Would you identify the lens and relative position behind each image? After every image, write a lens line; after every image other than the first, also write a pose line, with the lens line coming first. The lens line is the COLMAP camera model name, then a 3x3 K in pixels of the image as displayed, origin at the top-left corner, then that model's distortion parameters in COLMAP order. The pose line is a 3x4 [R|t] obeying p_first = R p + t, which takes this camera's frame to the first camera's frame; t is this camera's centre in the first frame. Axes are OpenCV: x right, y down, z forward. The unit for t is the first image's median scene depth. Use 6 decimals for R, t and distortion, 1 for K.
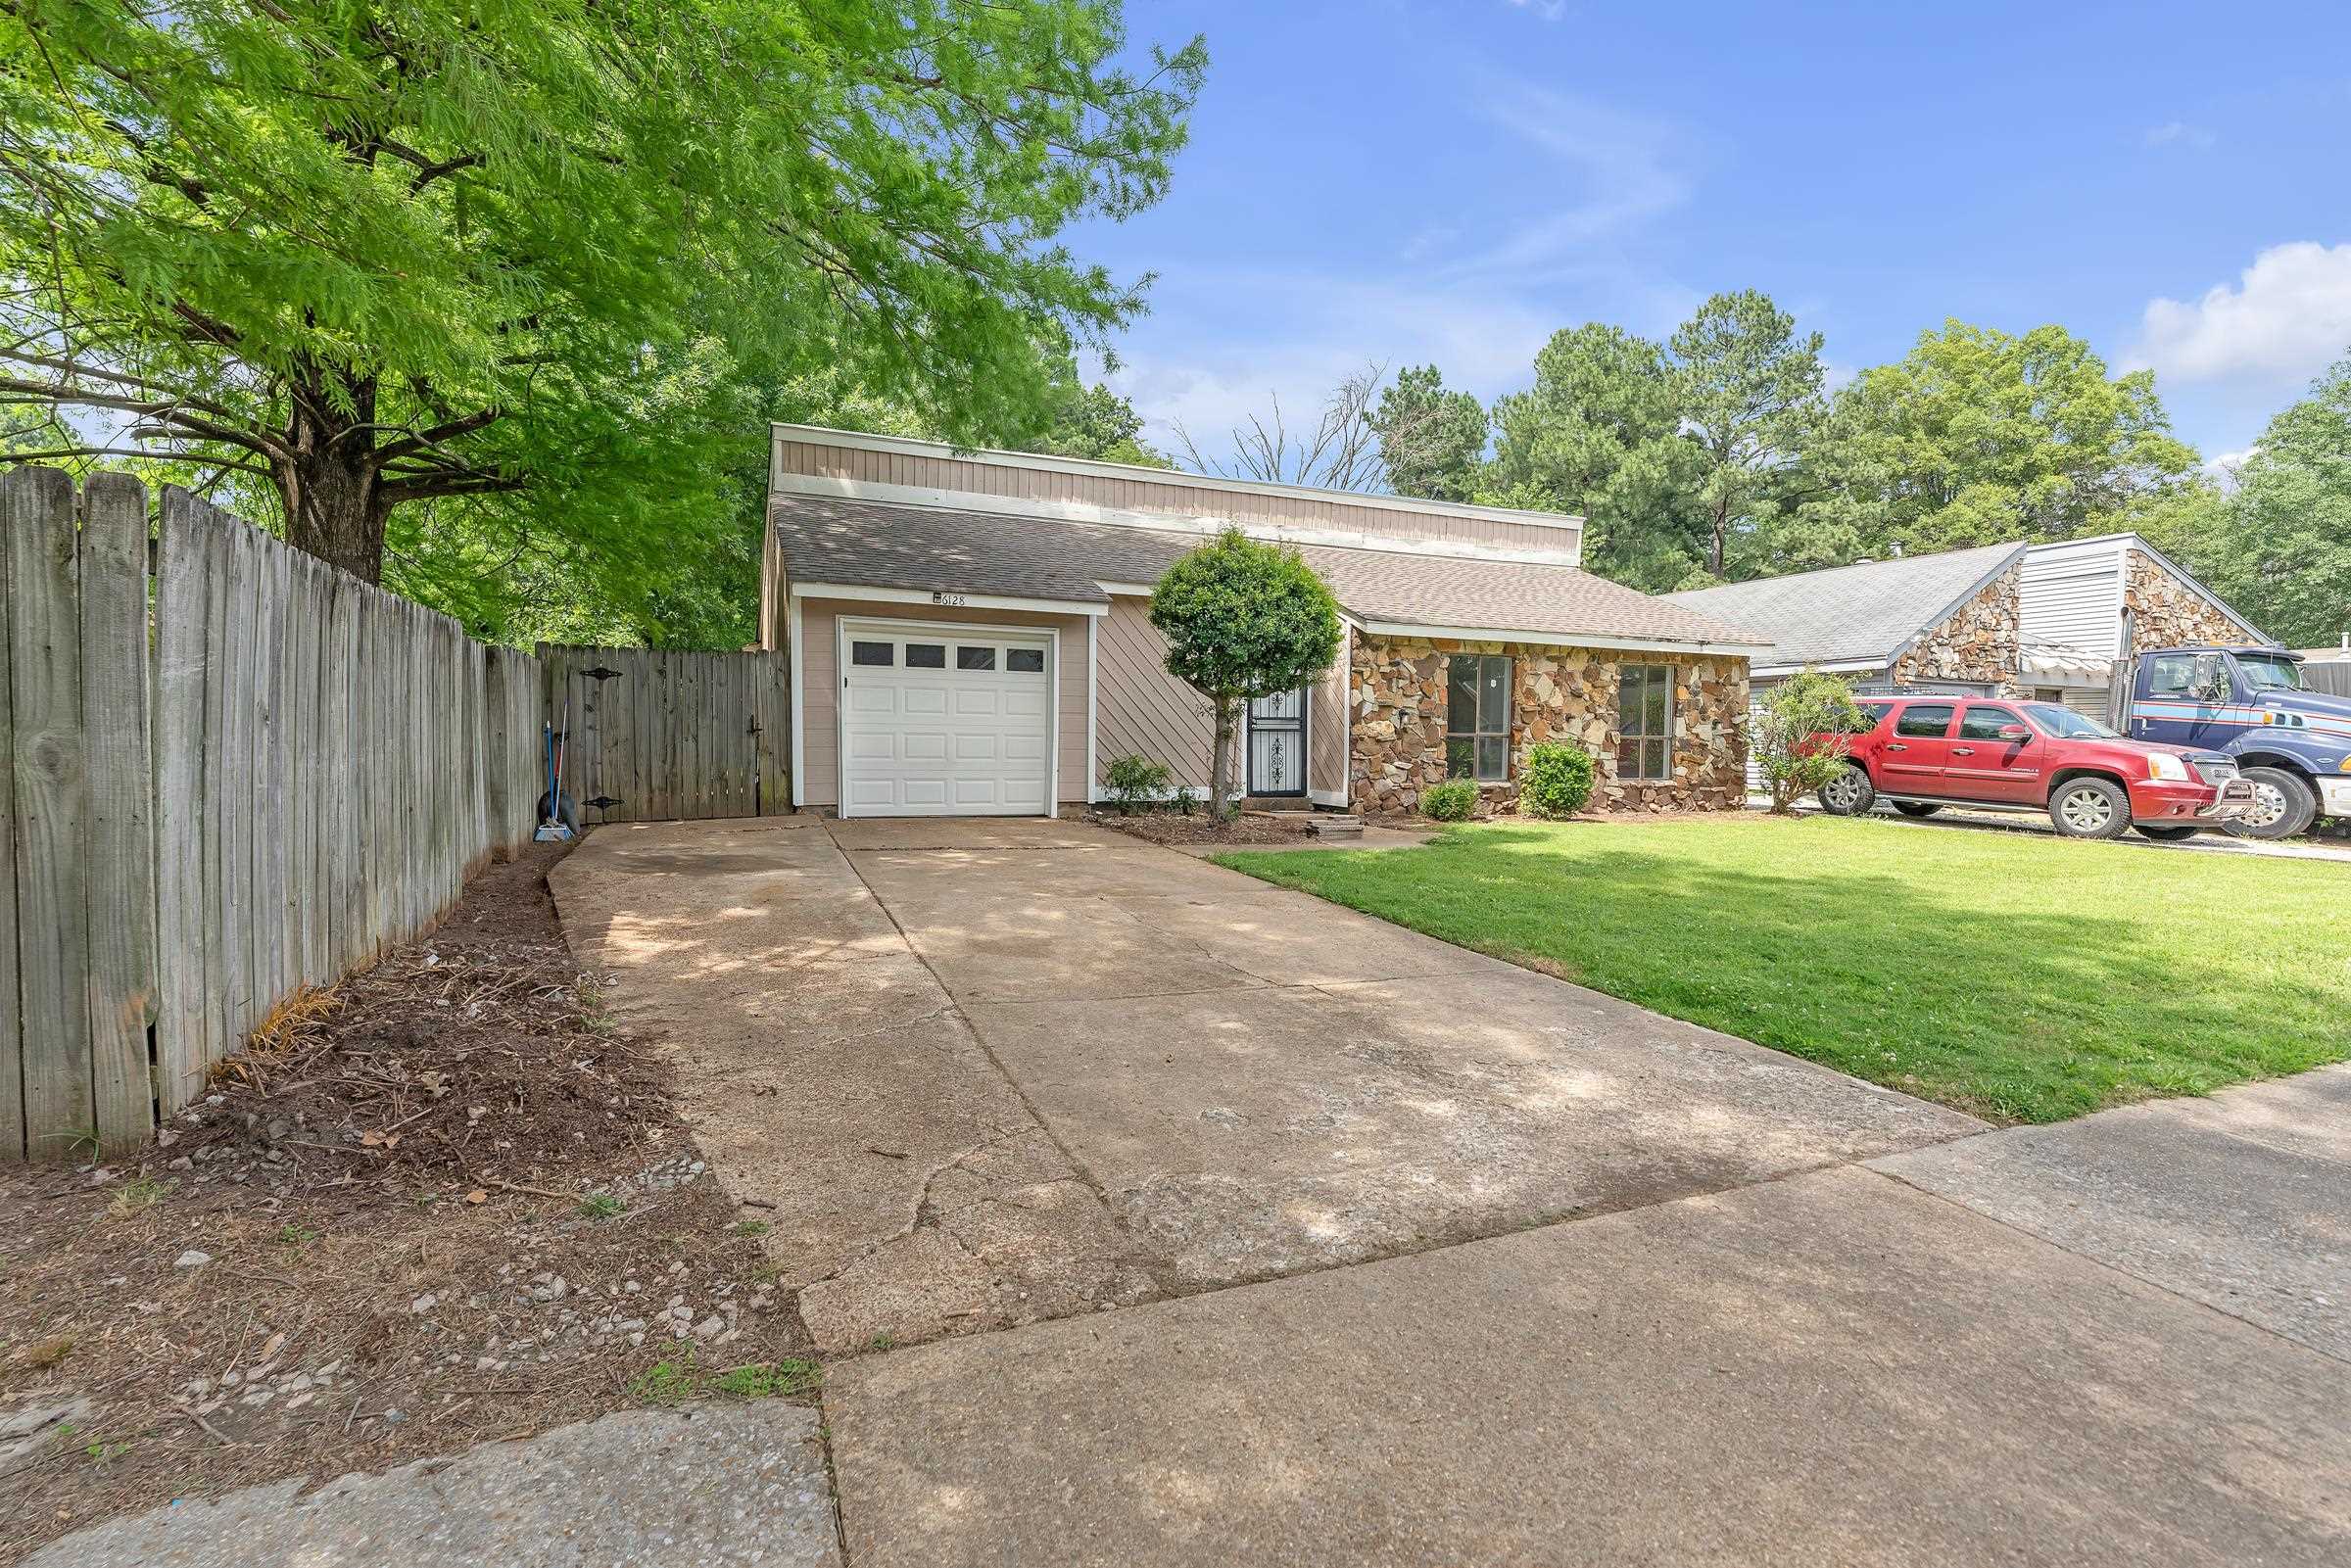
lens RADIAL K [[1052.1, 0, 1170.2], [0, 1052.1, 768.1], [0, 0, 1]] dist [-0.001474, -0.000276]
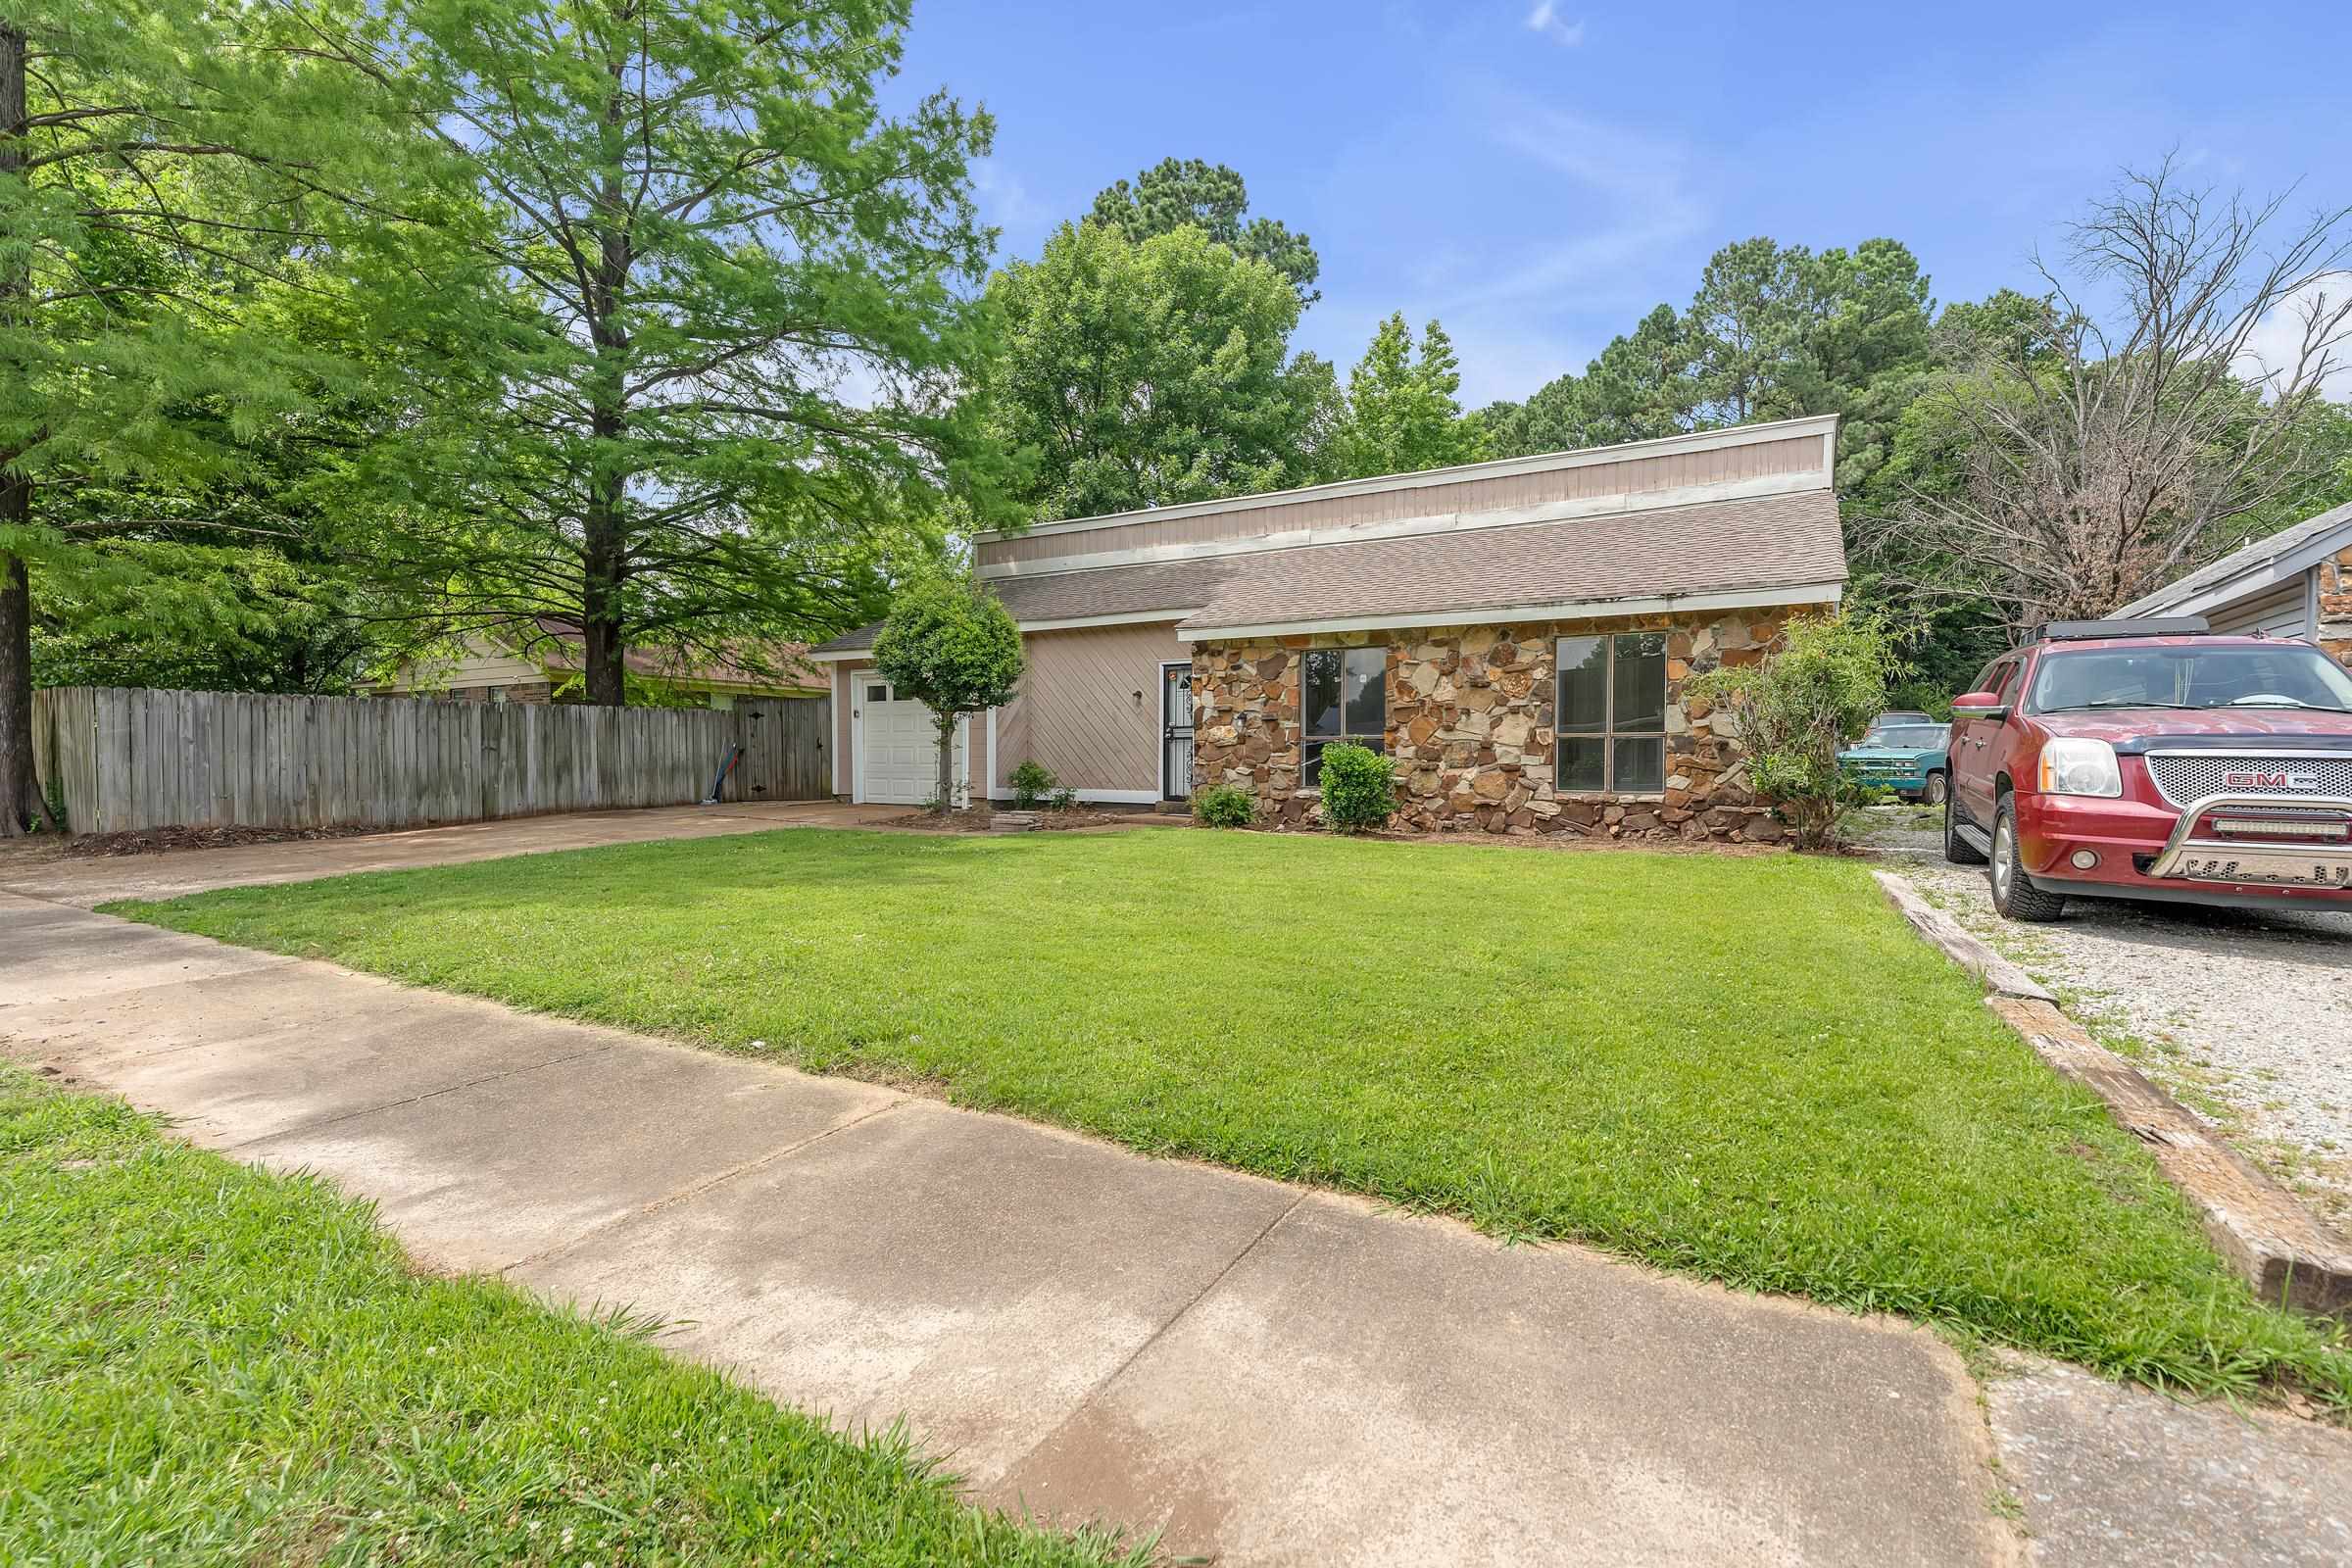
lens RADIAL K [[1052.7, 0, 1170.7], [0, 1052.7, 768.1], [0, 0, 1]] dist [-0.001474, -0.000276]
pose [[0.605937, -0.003695, -0.795504, 0.902954], [-0.015687, 0.999739, -0.016592, 0.011419], [0.795358, 0.022533, 0.605721, 0.337287]]
